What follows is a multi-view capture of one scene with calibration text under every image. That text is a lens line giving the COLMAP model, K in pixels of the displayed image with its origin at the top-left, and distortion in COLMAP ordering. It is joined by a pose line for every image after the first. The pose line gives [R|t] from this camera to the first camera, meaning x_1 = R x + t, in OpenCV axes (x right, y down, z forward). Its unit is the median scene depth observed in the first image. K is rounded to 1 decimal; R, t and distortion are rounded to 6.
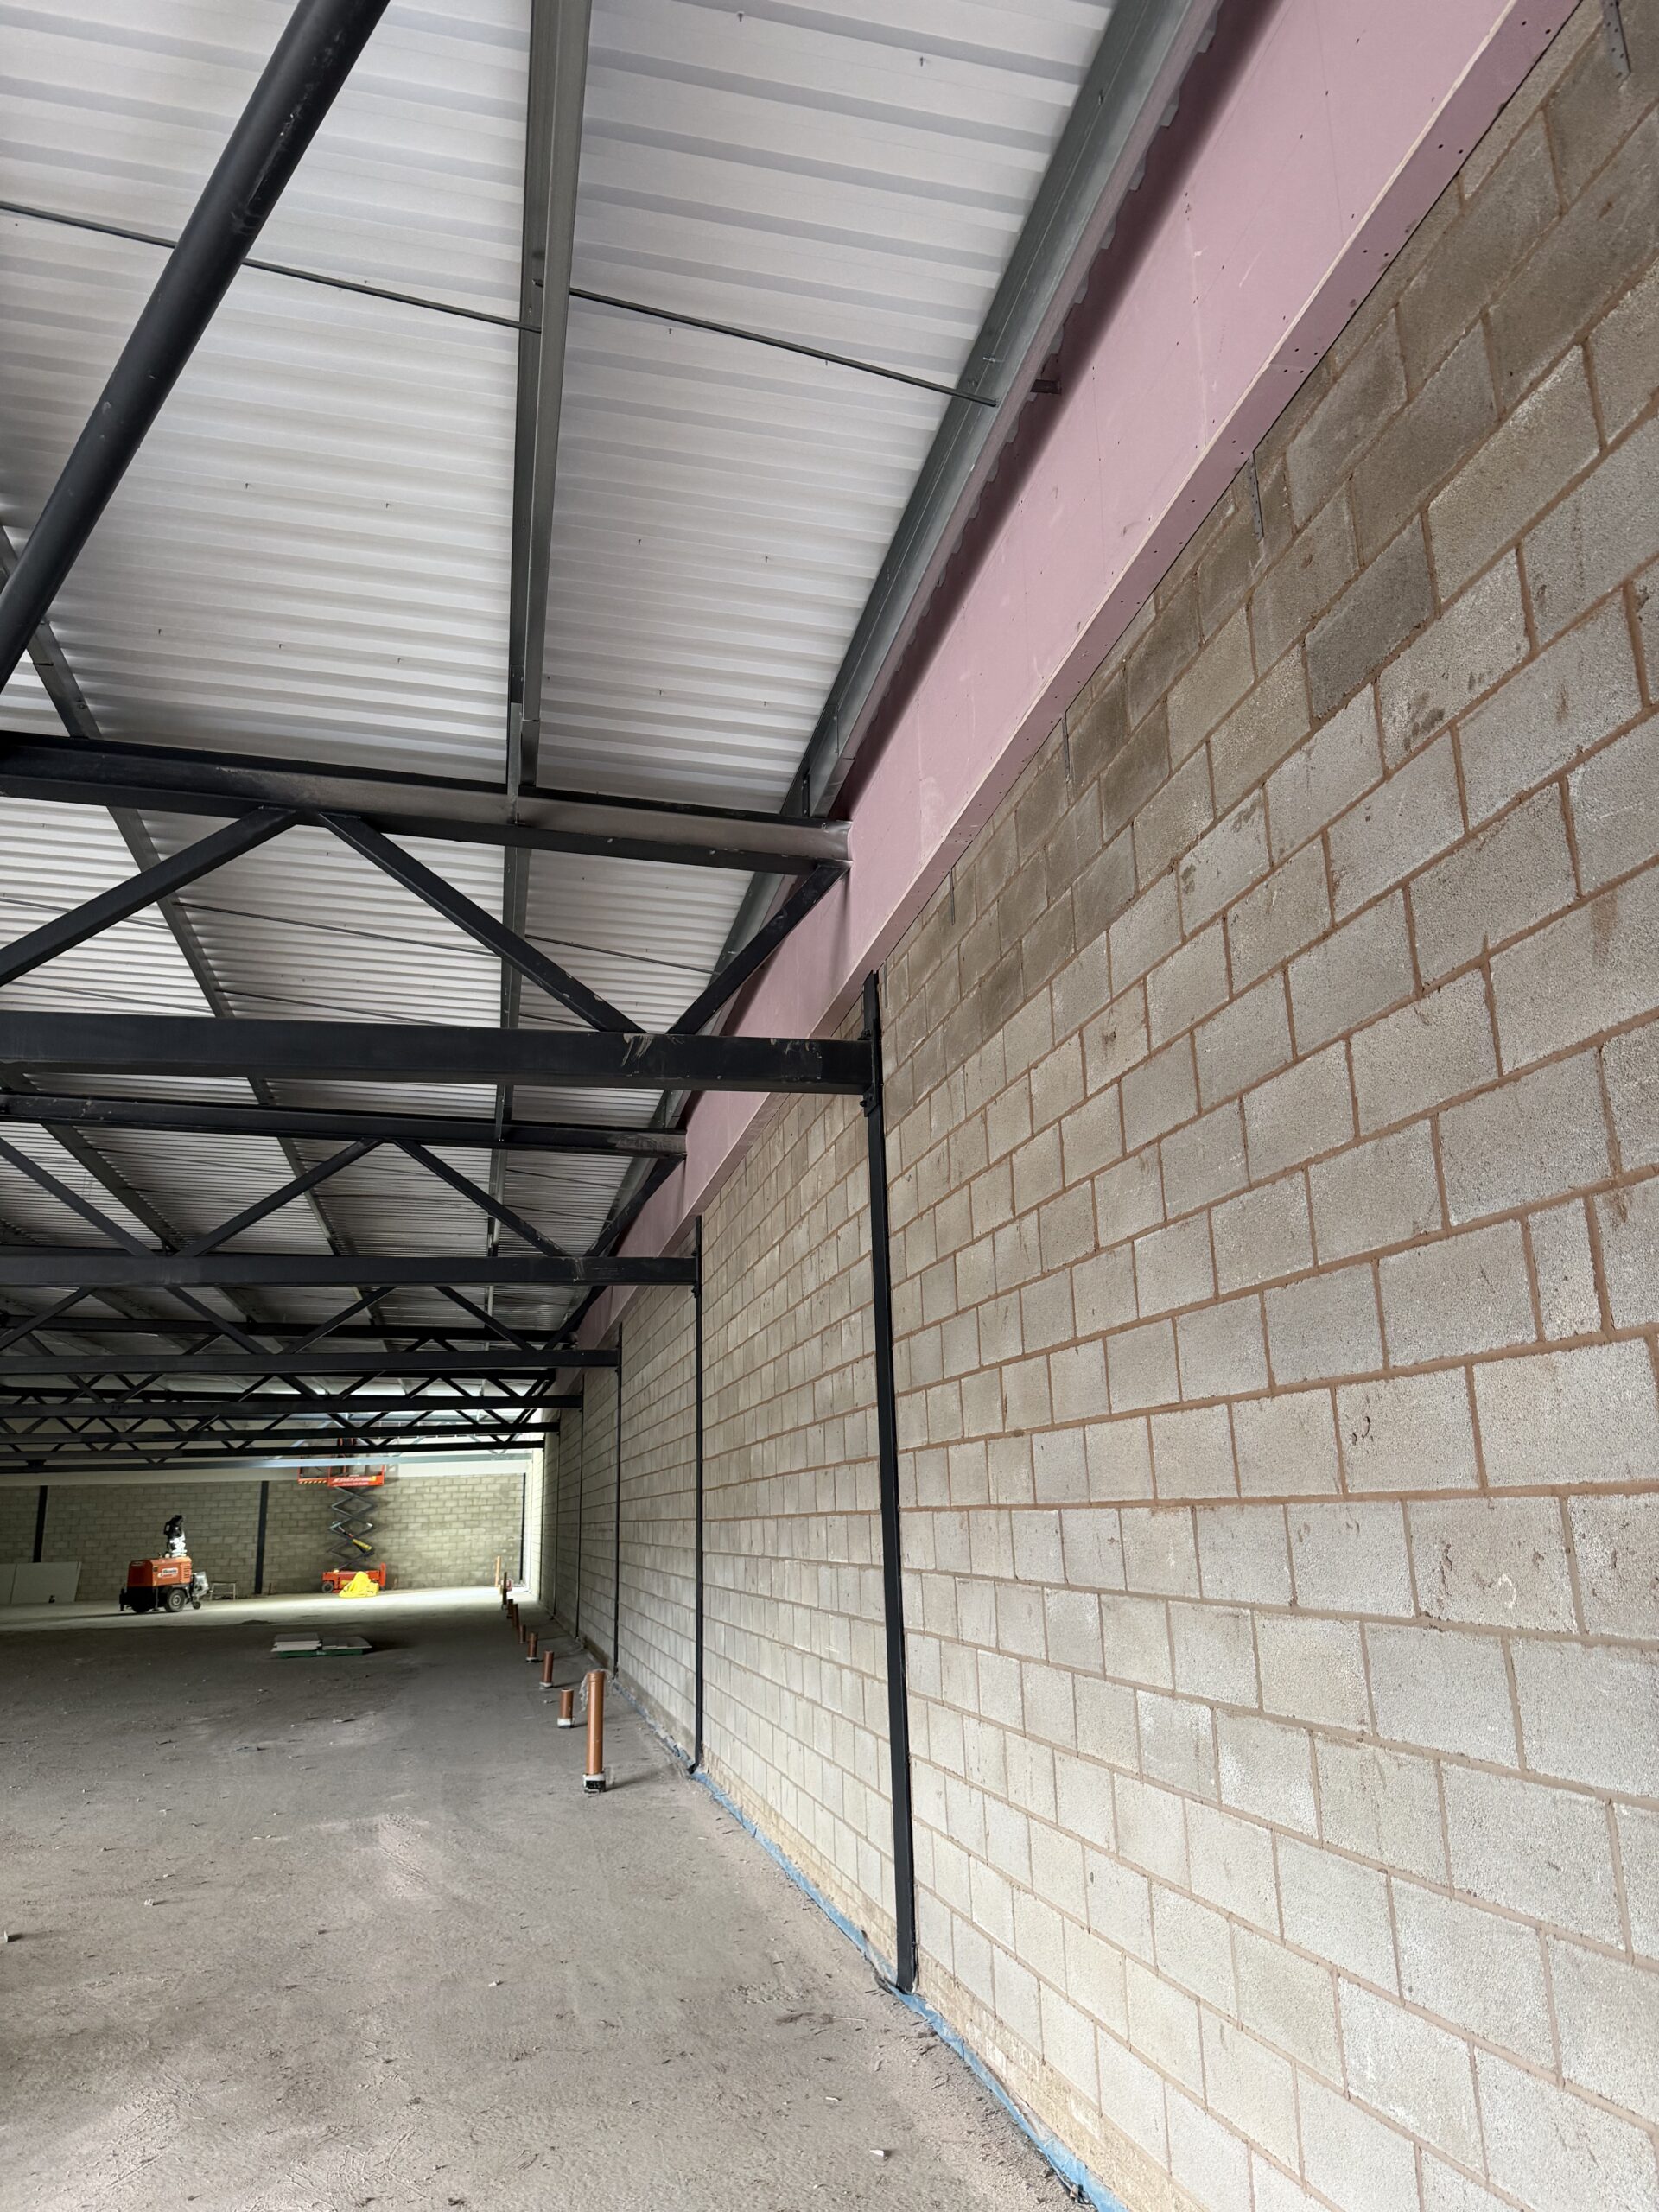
lens RADIAL K [[1561.7, 0, 826.5], [0, 1561.7, 1095.0], [0, 0, 1]] dist [0.046124, -0.041038]
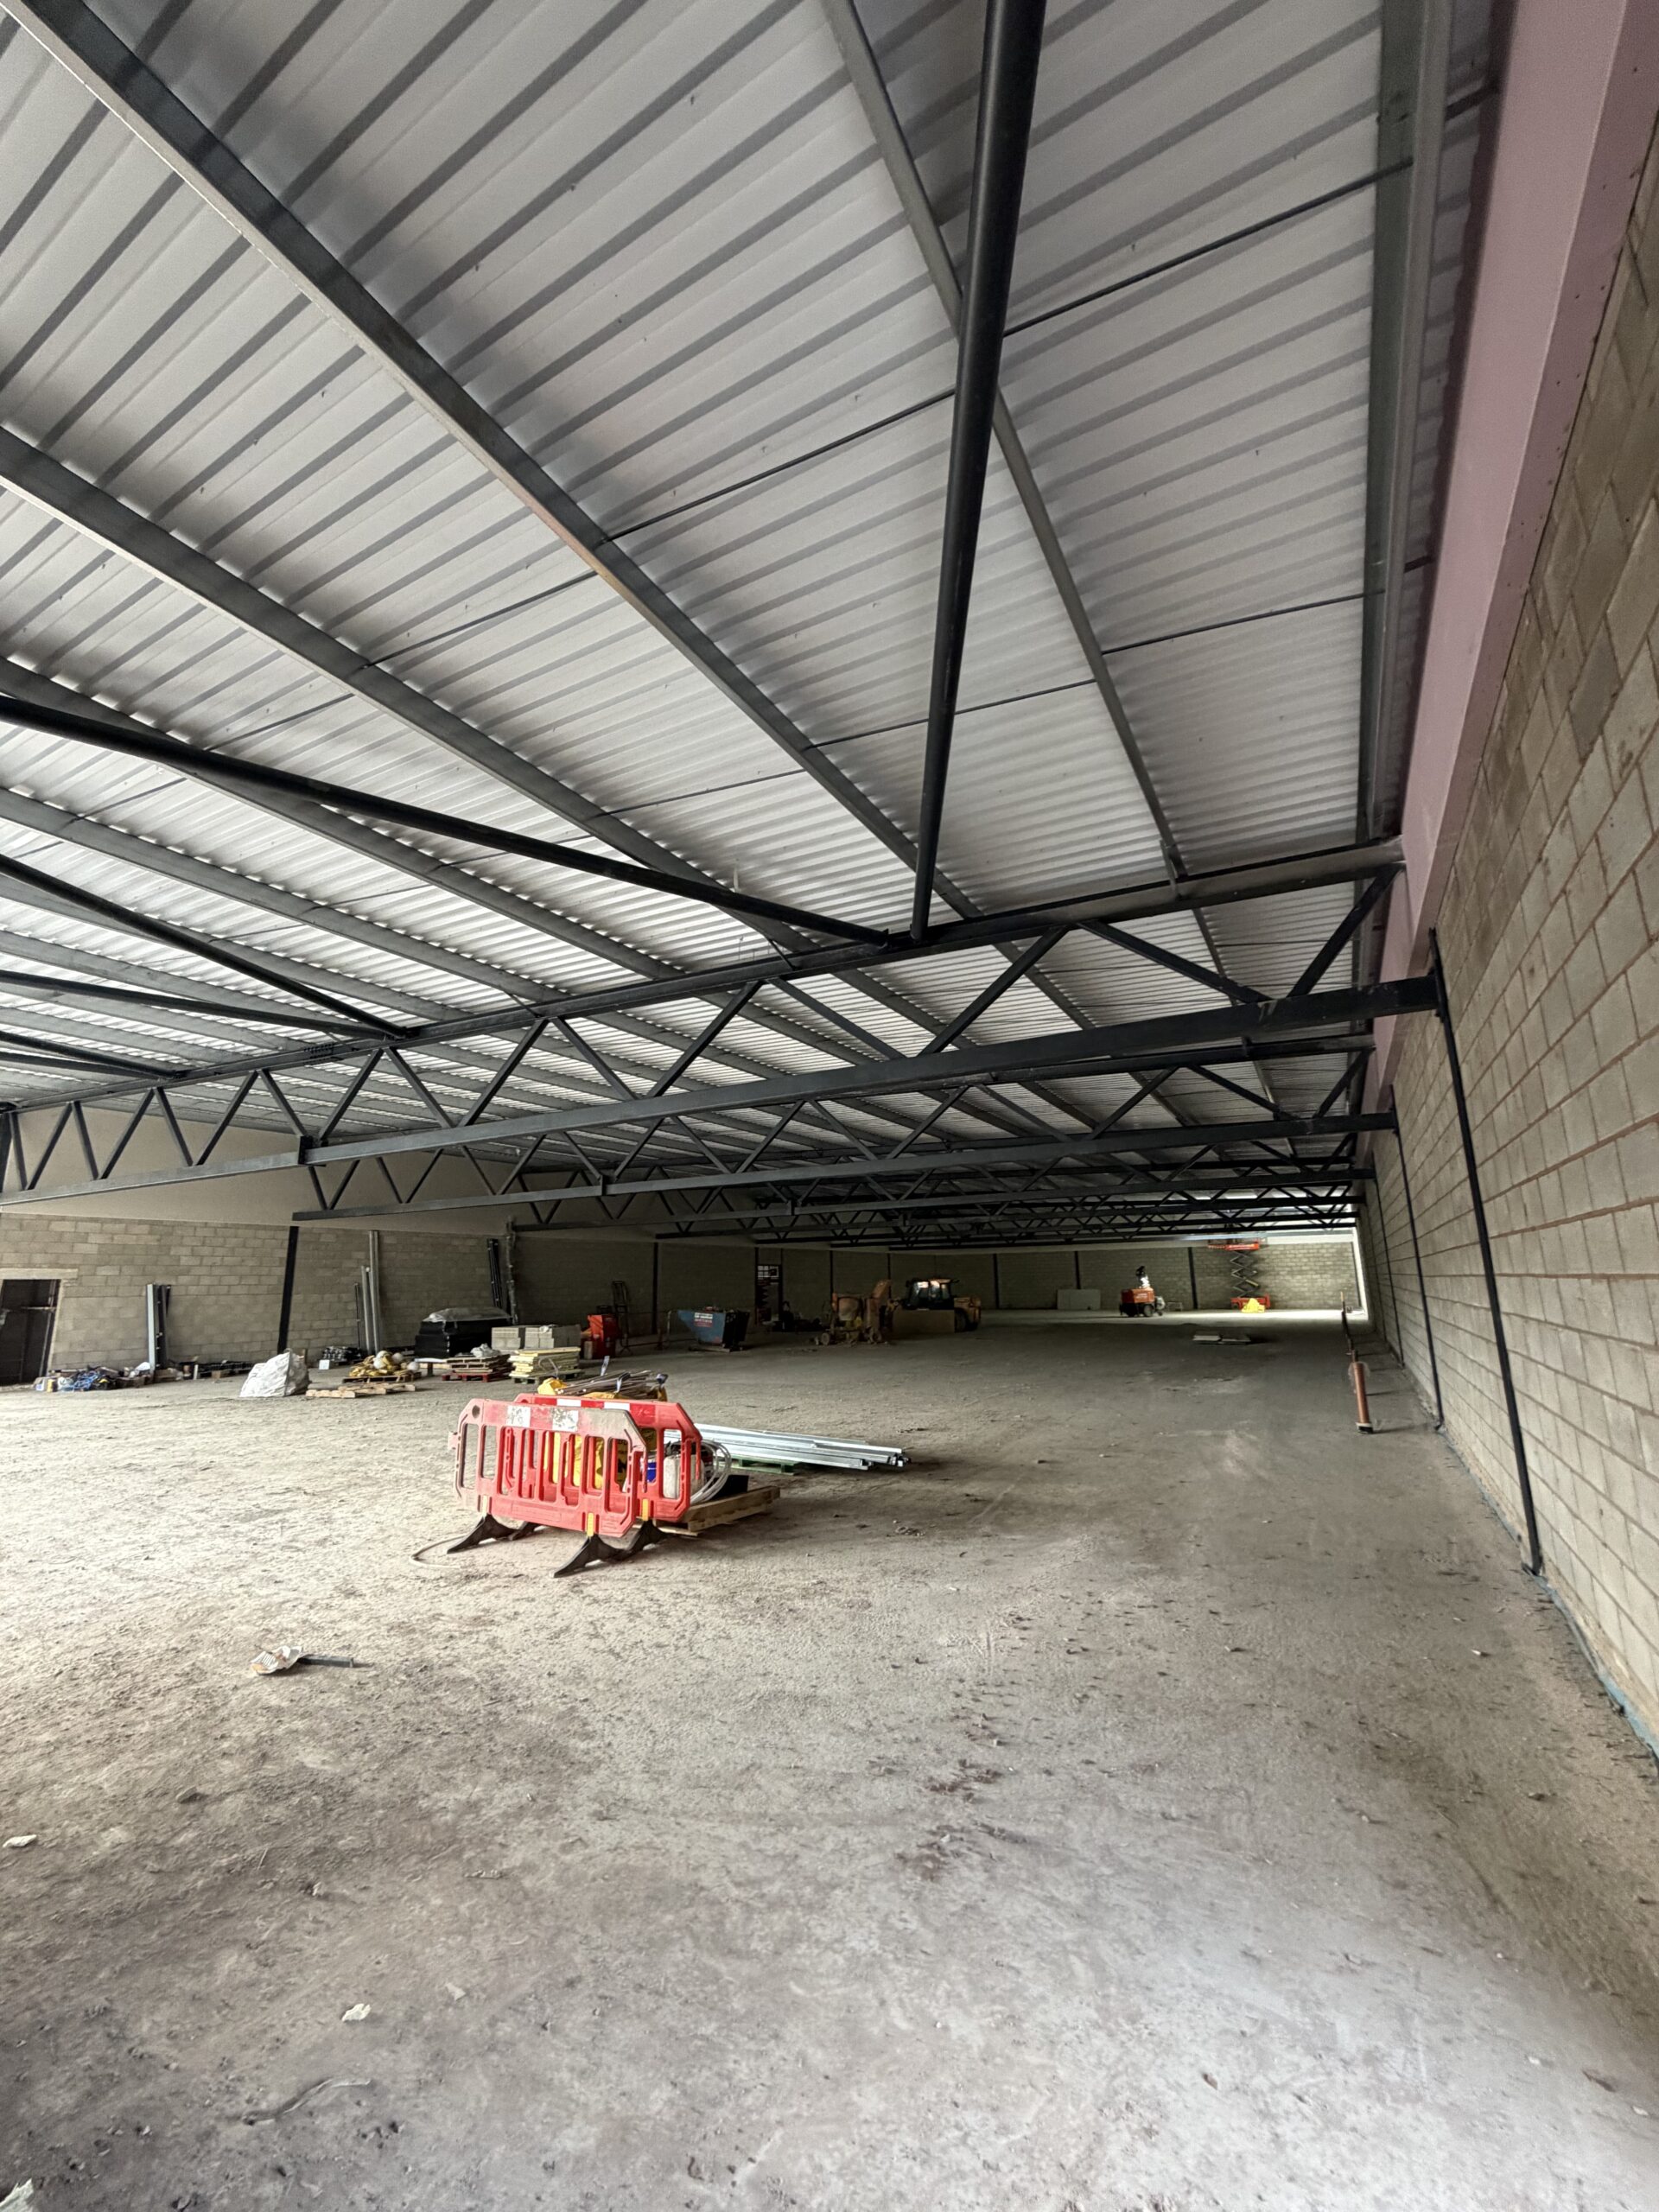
lens RADIAL K [[882.2, 0, 855.8], [0, 882.2, 1098.8], [0, 0, 1]] dist [0.026304, 0.000273]
pose [[0.768903, -0.121035, -0.627804, 0.122200], [0.167558, 0.985745, 0.015175, -0.022351], [0.617018, -0.116862, 0.778223, -0.052266]]
